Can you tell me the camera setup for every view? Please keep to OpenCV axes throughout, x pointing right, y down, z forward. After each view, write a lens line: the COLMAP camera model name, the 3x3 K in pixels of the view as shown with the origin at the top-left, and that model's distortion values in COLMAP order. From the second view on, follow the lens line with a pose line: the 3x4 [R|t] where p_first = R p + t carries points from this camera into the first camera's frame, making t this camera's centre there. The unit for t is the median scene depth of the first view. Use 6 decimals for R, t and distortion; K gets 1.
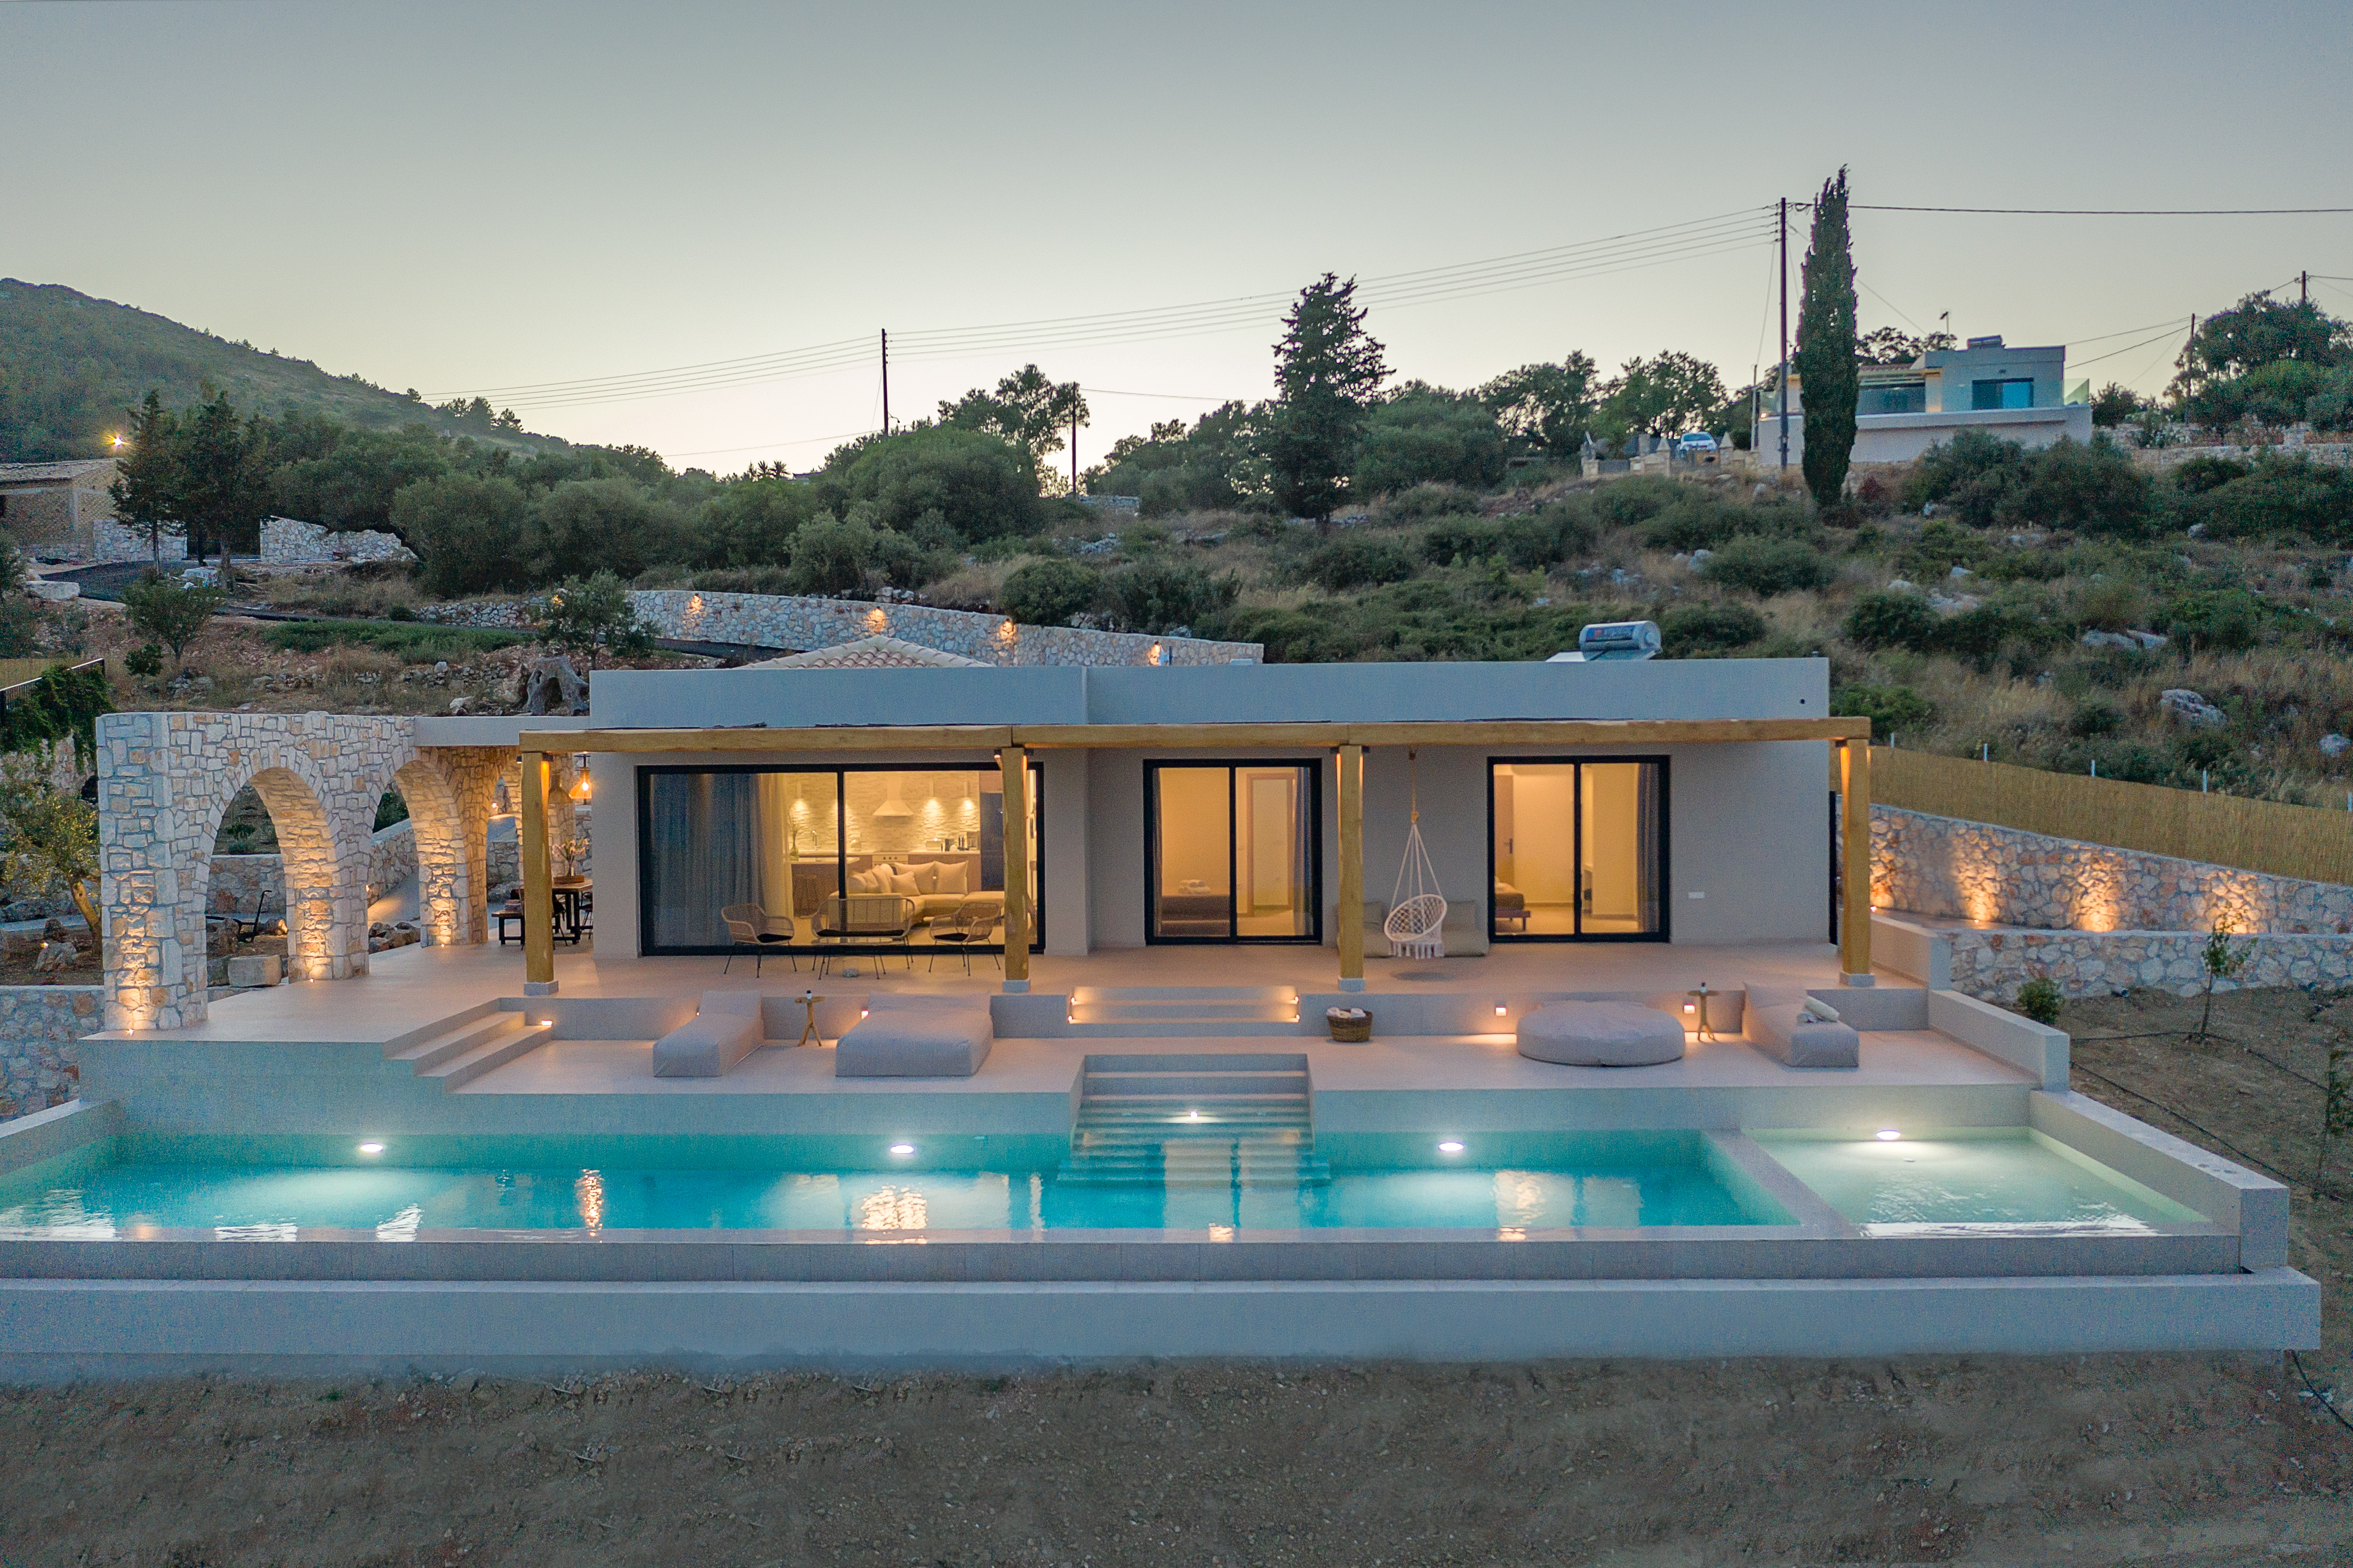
lens RADIAL K [[1870.6, 0, 1176.5], [0, 1870.6, 784.0], [0, 0, 1]] dist [-0.028279, 0.008496]
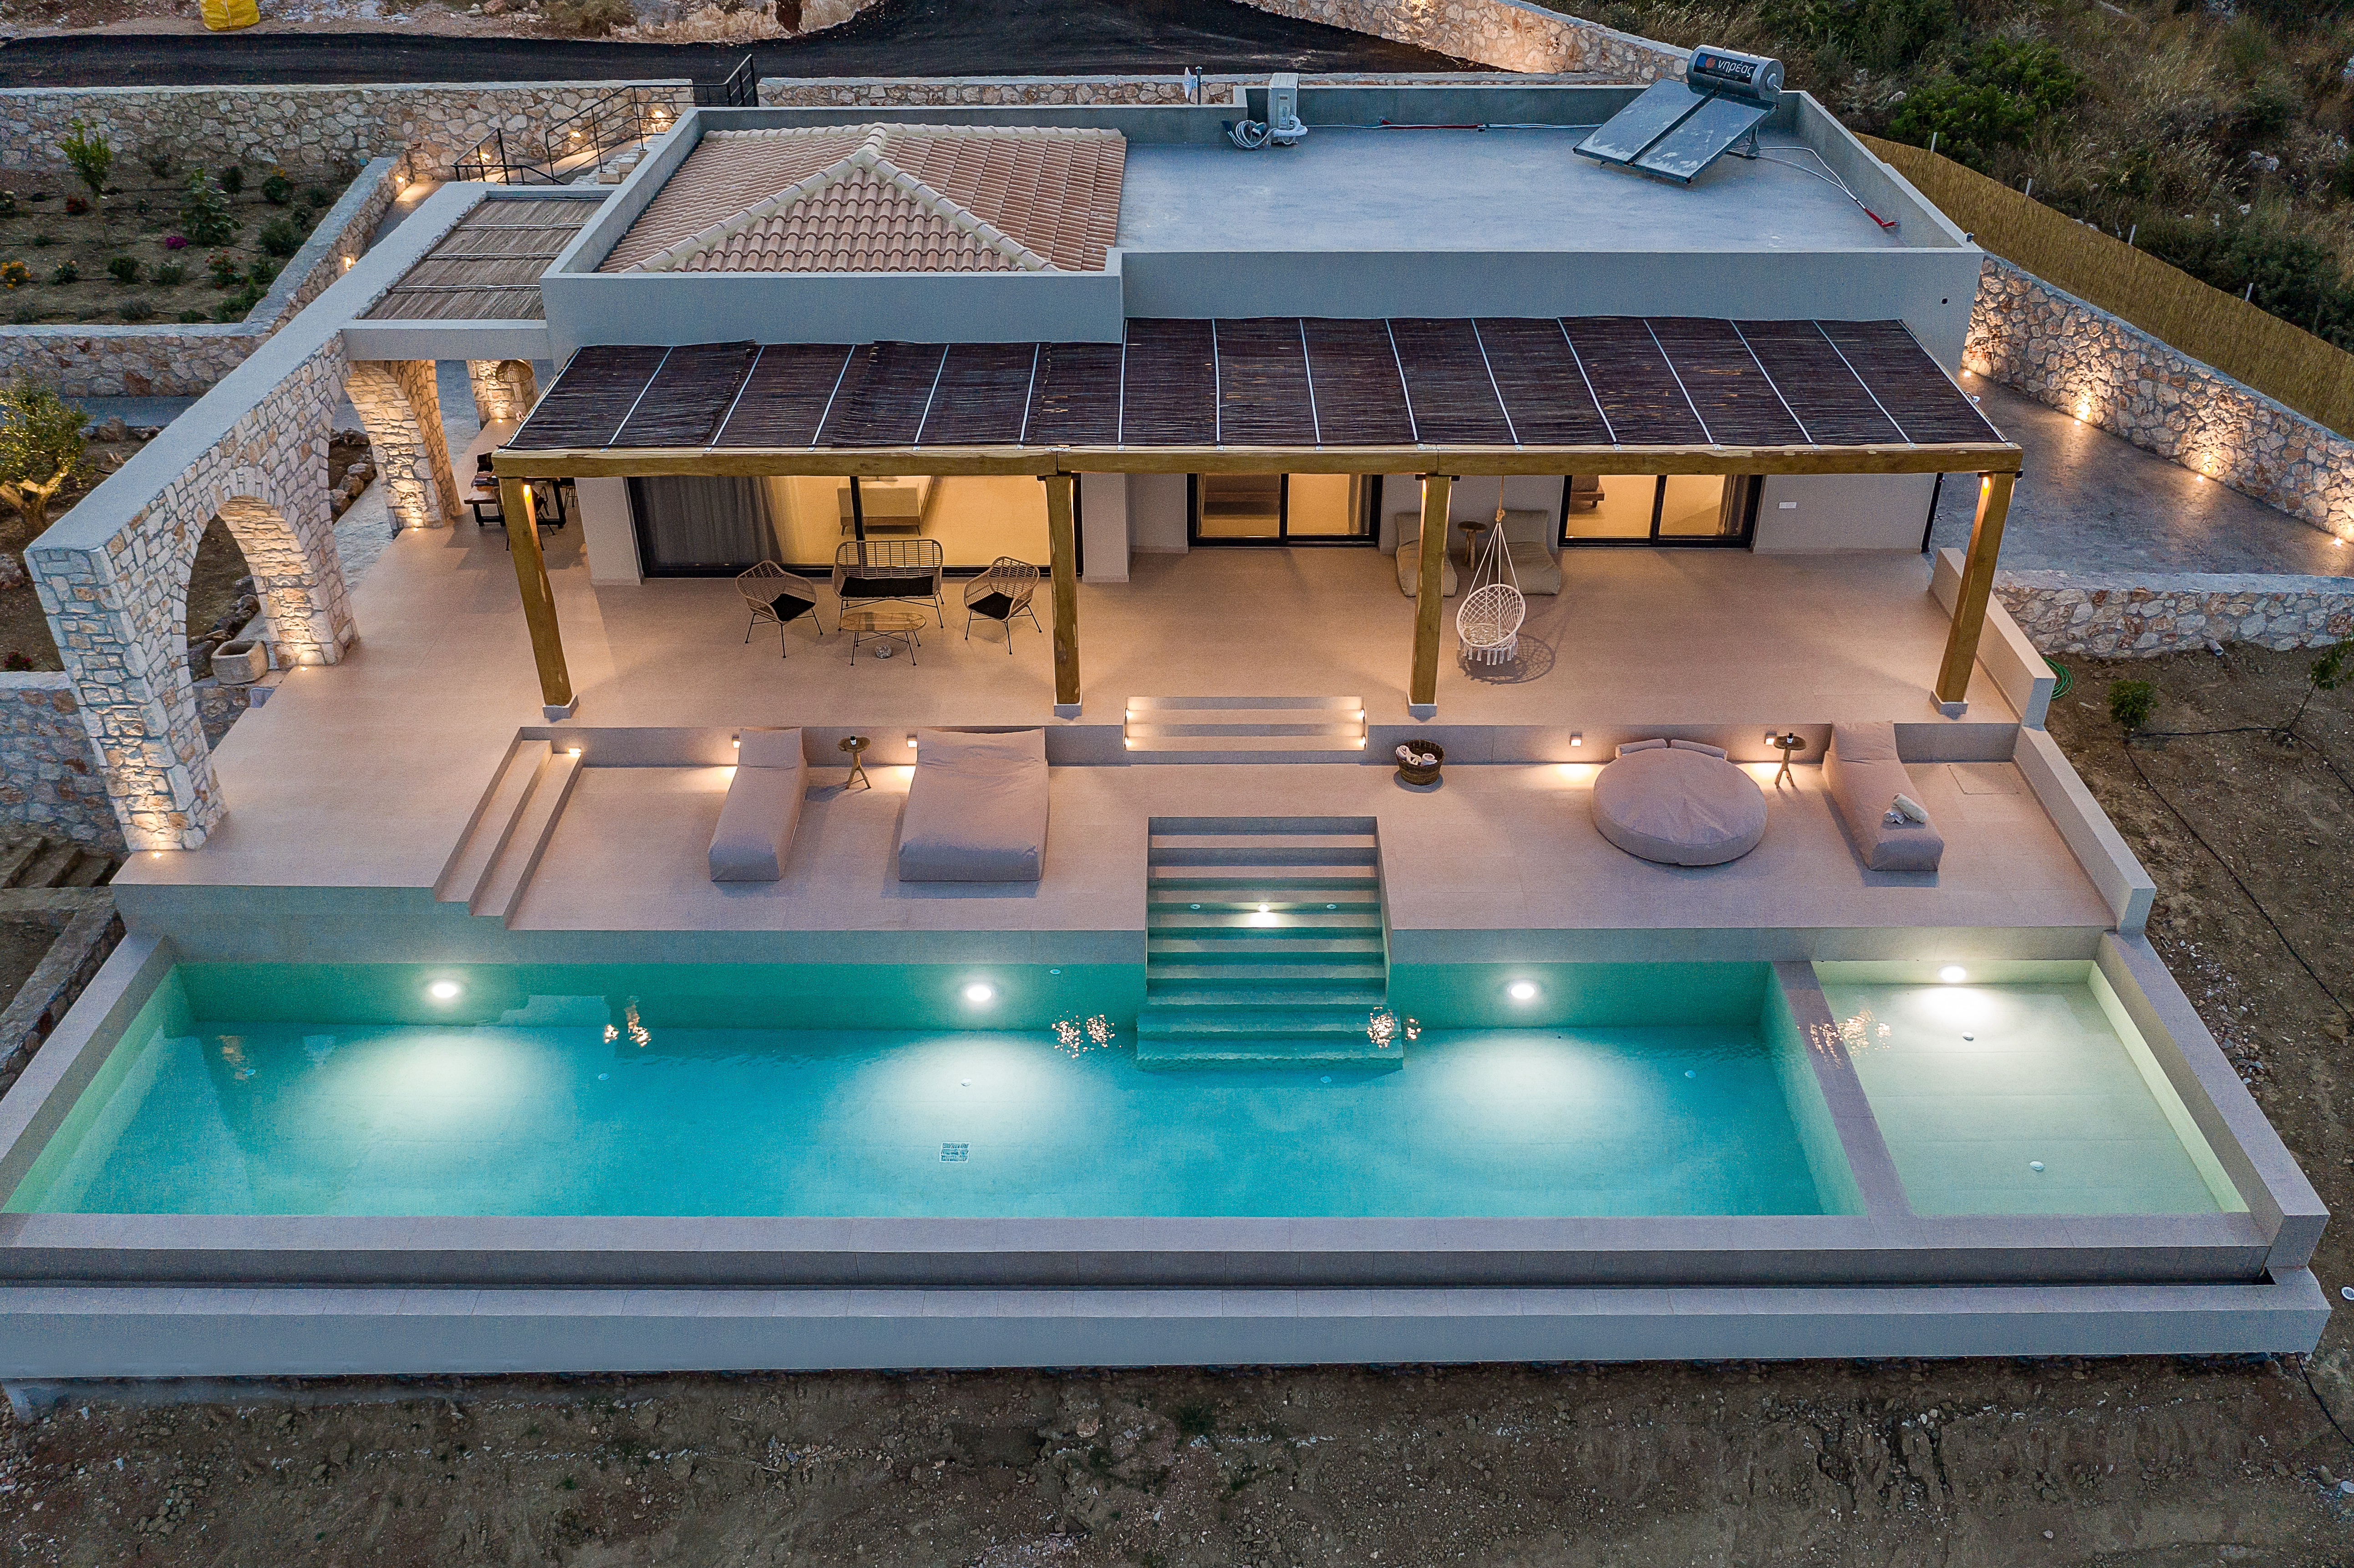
lens RADIAL K [[1964.5, 0, 1177.0], [0, 1964.5, 784.0], [0, 0, 1]] dist [-0.017031, -0.007561]
pose [[0.999650, -0.009345, 0.024732, -0.052469], [-0.004872, 0.854311, 0.519740, -0.355648], [-0.025986, -0.519678, 0.853967, 0.120630]]
